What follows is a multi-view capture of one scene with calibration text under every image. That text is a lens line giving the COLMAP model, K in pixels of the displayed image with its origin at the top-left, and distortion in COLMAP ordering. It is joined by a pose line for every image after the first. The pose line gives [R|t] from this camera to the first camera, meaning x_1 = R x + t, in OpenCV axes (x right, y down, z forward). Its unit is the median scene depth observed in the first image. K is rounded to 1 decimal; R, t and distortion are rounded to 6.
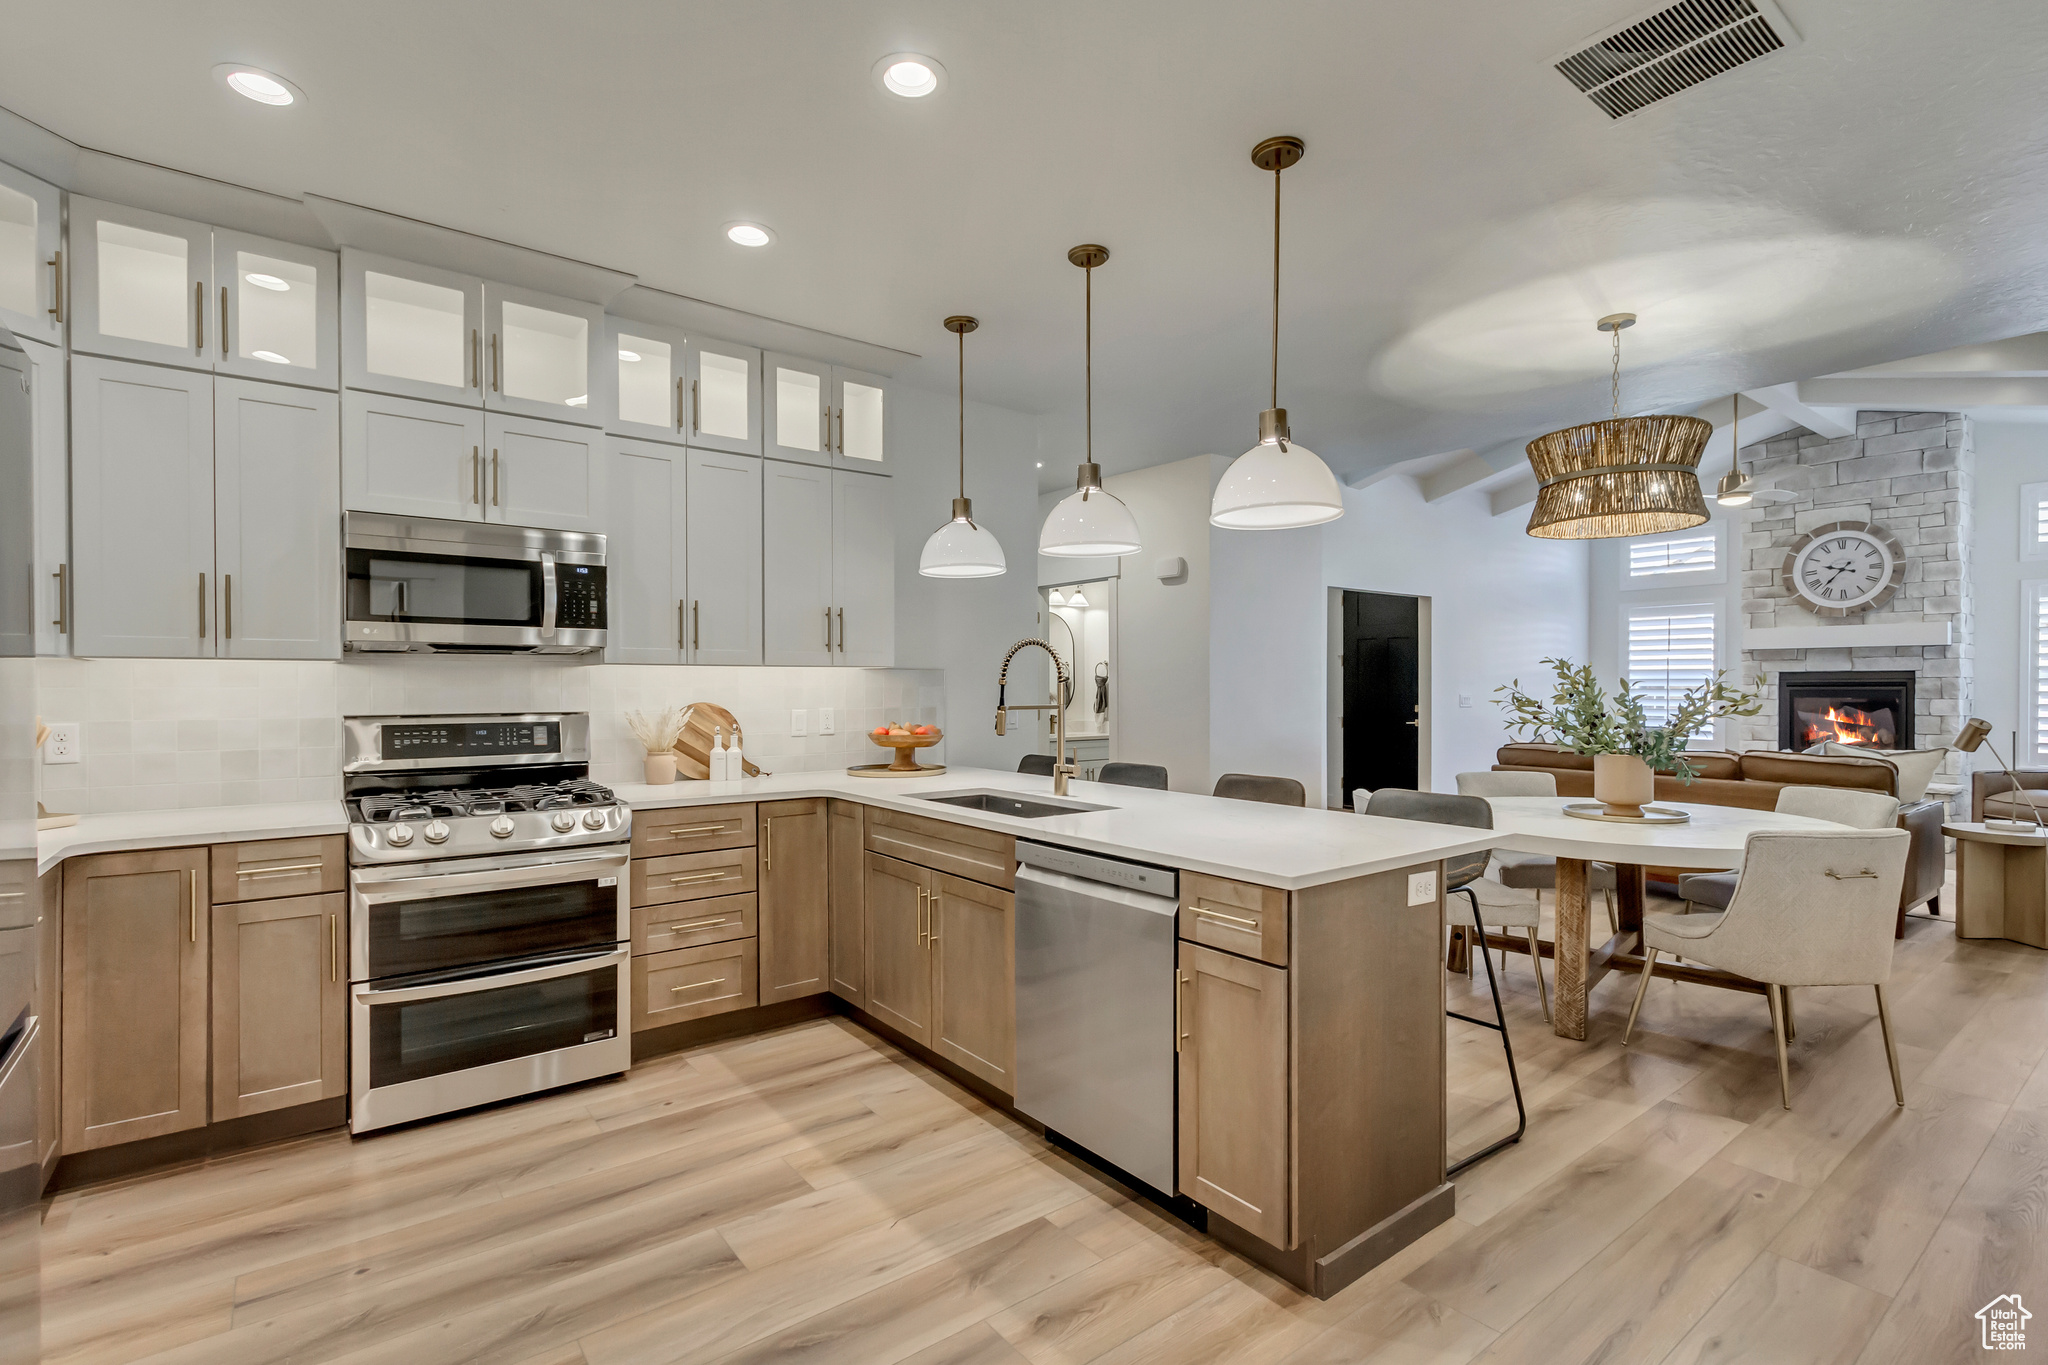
lens RADIAL K [[961.4, 0, 1024.0], [0, 961.4, 682.5], [0, 0, 1]] dist [-0.075424, -0.000230]
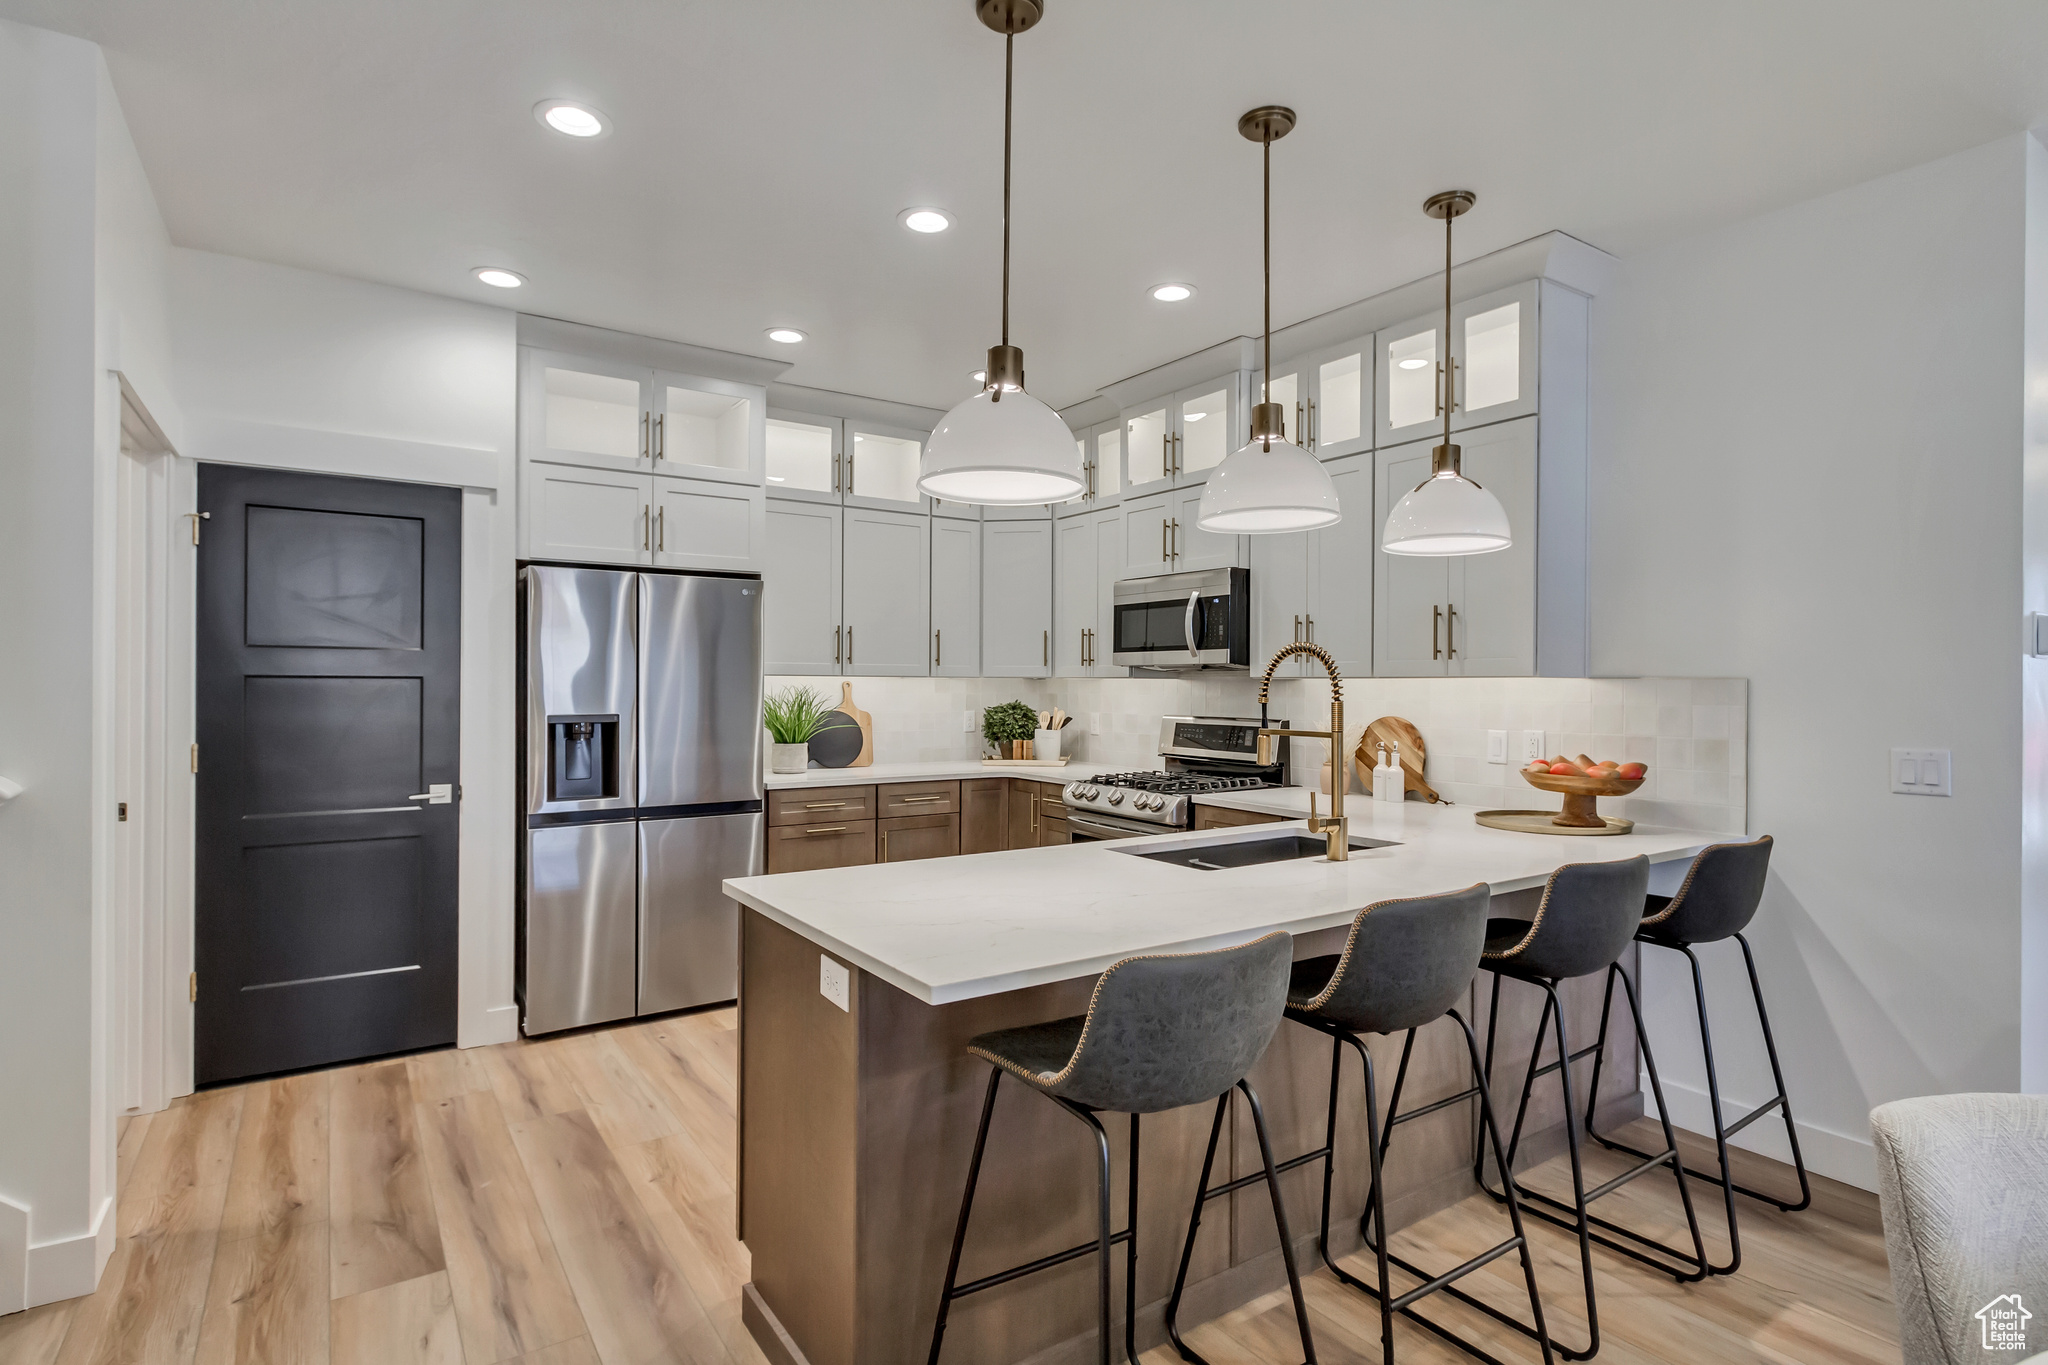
lens RADIAL K [[981.4, 0, 1024.0], [0, 981.4, 682.5], [0, 0, 1]] dist [-0.002064, -0.000223]
pose [[-0.075978, 0.000359, -0.997109, 0.756833], [-0.003153, 0.999995, 0.000600, -0.014133], [0.997105, 0.003189, -0.075976, 0.809069]]
